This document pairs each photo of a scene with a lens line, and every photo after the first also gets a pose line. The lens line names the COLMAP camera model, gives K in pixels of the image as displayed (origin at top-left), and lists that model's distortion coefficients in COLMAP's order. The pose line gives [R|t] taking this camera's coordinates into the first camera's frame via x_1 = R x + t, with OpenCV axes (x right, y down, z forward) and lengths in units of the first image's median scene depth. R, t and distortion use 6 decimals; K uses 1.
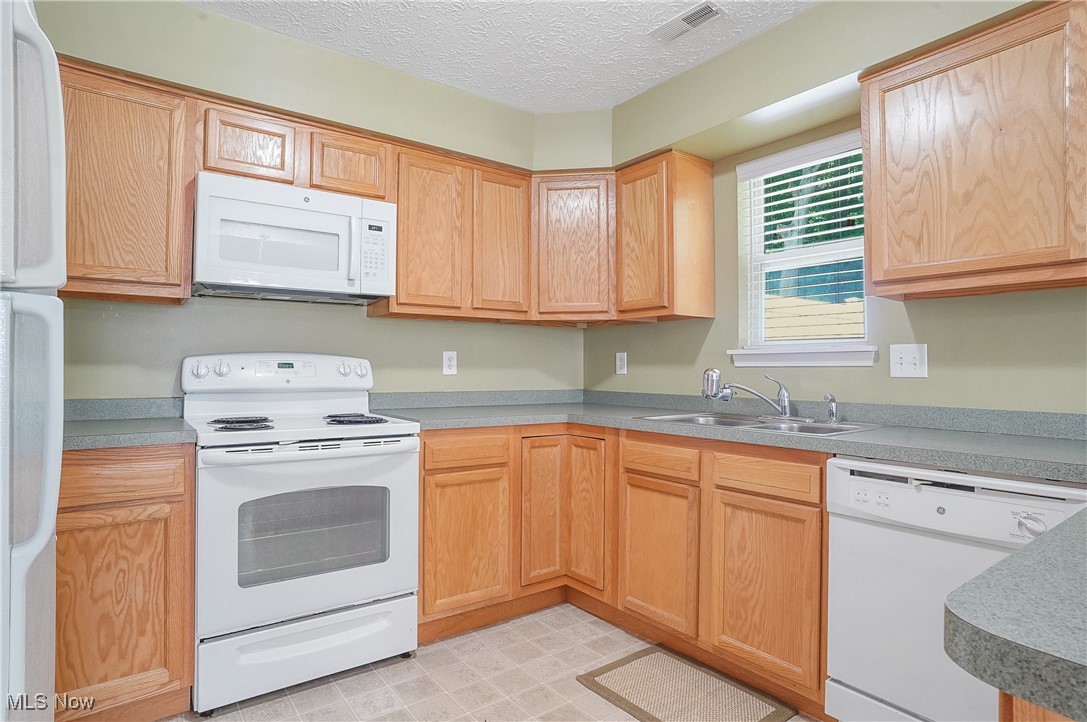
lens RADIAL K [[579.9, 0, 540.6], [0, 579.9, 351.1], [0, 0, 1]] dist [-0.046021, 0.000727]
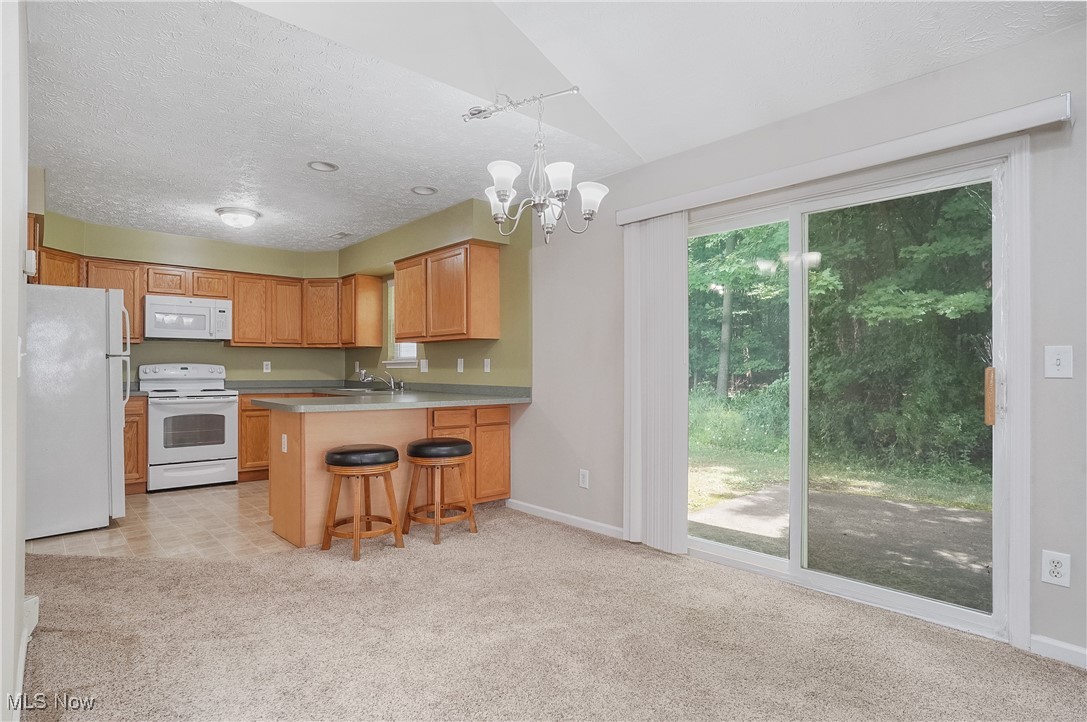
lens RADIAL K [[567.6, 0, 541.5], [0, 567.6, 366.9], [0, 0, 1]] dist [-0.080752, 0.041829]
pose [[0.994003, -0.002675, 0.109317, 0.793958], [-0.000032, 0.999693, 0.024759, -0.039211], [-0.109350, -0.024614, 0.993699, -1.470434]]
